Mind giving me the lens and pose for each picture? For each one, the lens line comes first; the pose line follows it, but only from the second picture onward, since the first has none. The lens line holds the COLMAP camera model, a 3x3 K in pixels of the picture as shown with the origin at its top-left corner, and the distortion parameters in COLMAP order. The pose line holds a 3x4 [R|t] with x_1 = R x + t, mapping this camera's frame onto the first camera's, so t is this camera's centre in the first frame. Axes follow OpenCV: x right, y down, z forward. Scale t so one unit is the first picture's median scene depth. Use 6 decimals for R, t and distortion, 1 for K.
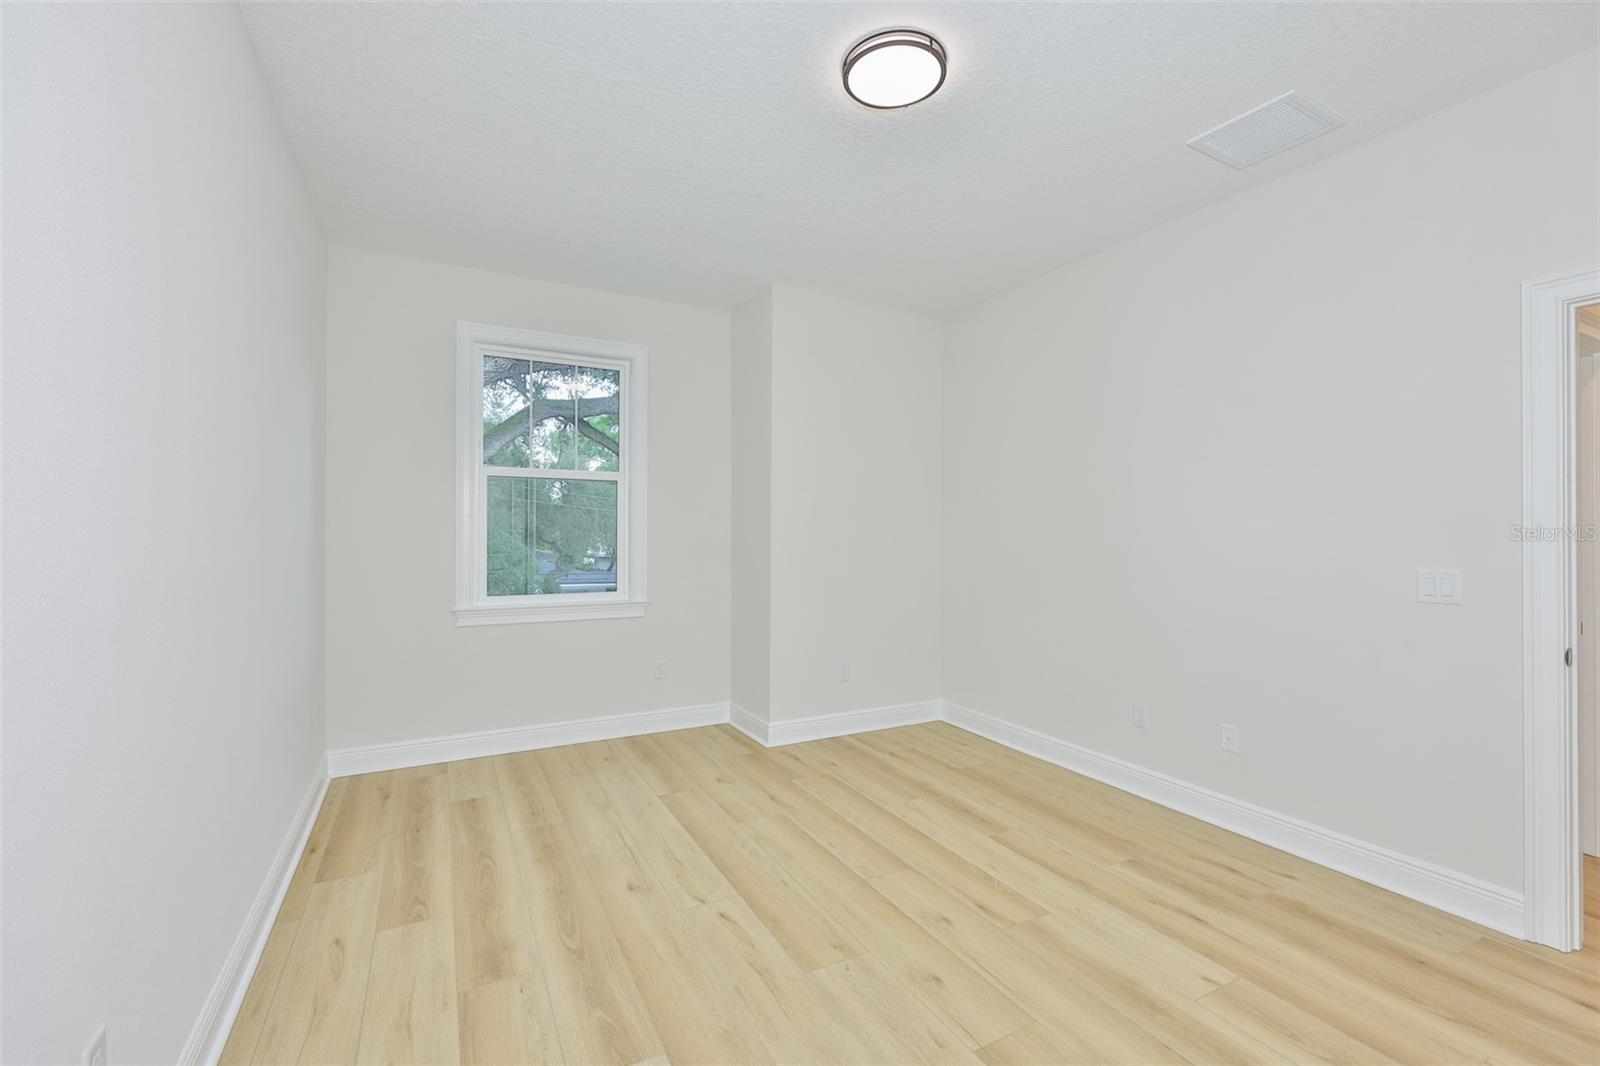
lens RADIAL K [[671.4, 0, 792.5], [0, 671.4, 529.7], [0, 0, 1]] dist [0.000240, 0.000146]
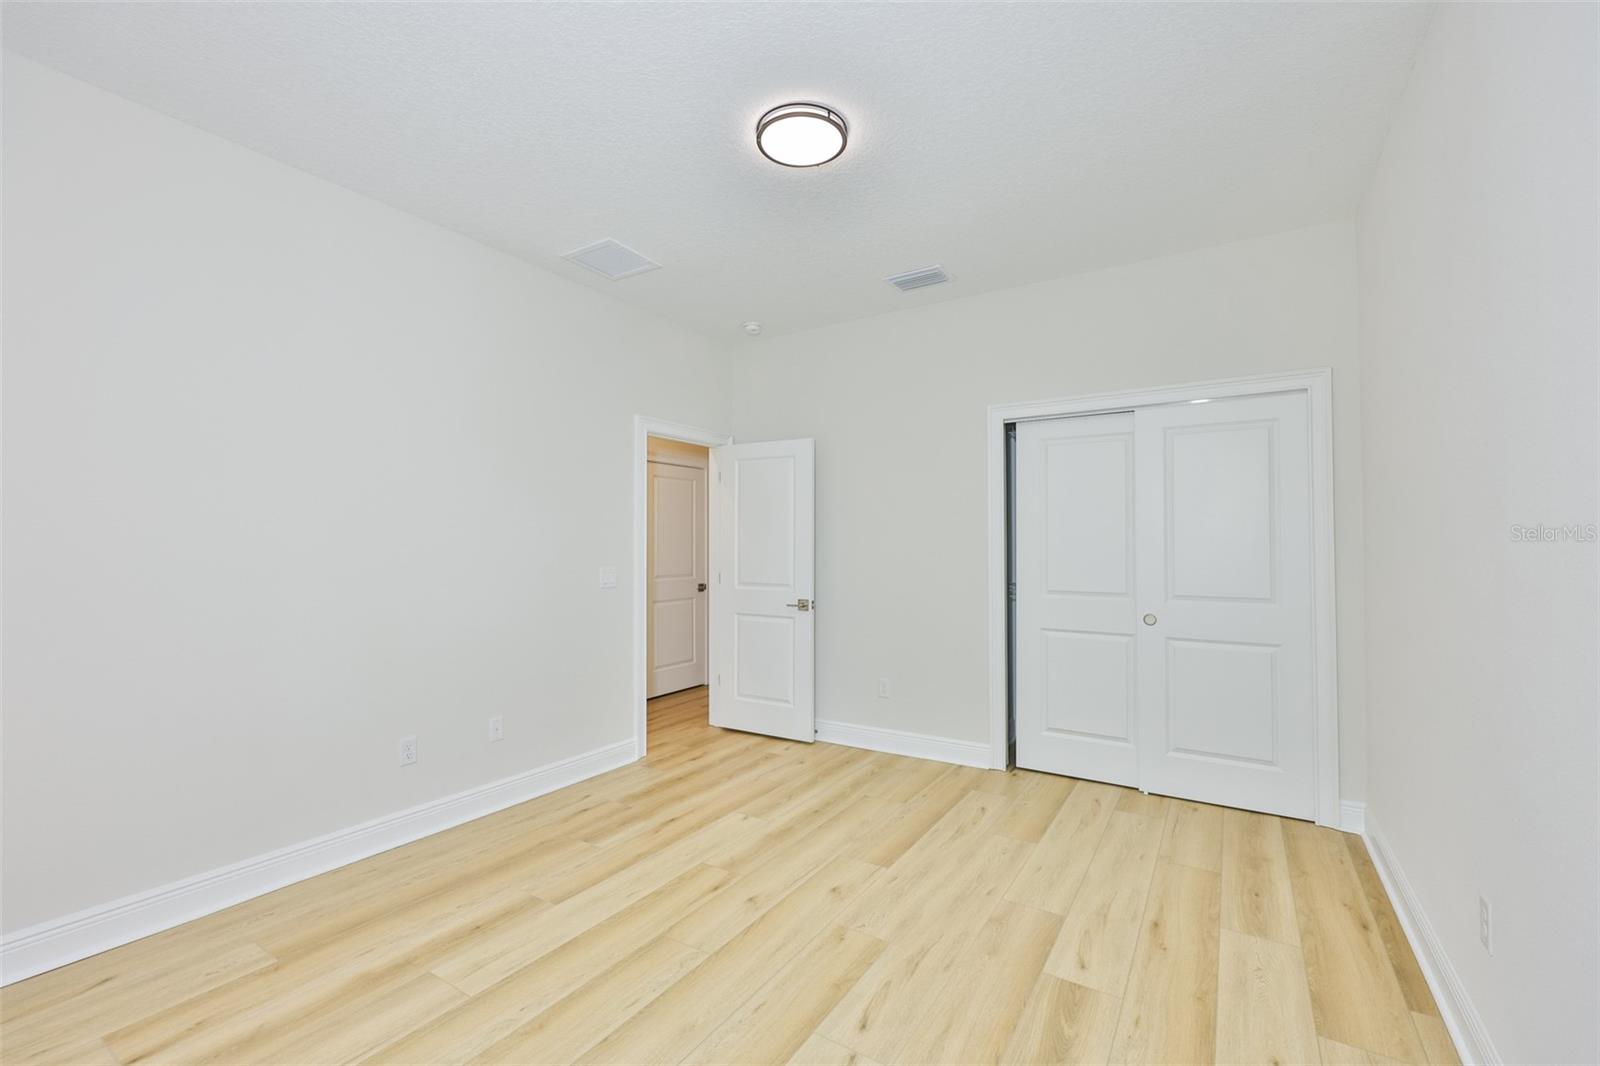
lens RADIAL K [[671.4, 0, 792.5], [0, 671.4, 529.7], [0, 0, 1]] dist [0.000240, 0.000146]
pose [[-0.481486, 0.022079, 0.876176, -0.759963], [-0.003188, 0.999632, -0.026942, 0.001431], [-0.876448, -0.015766, -0.481238, 1.429912]]
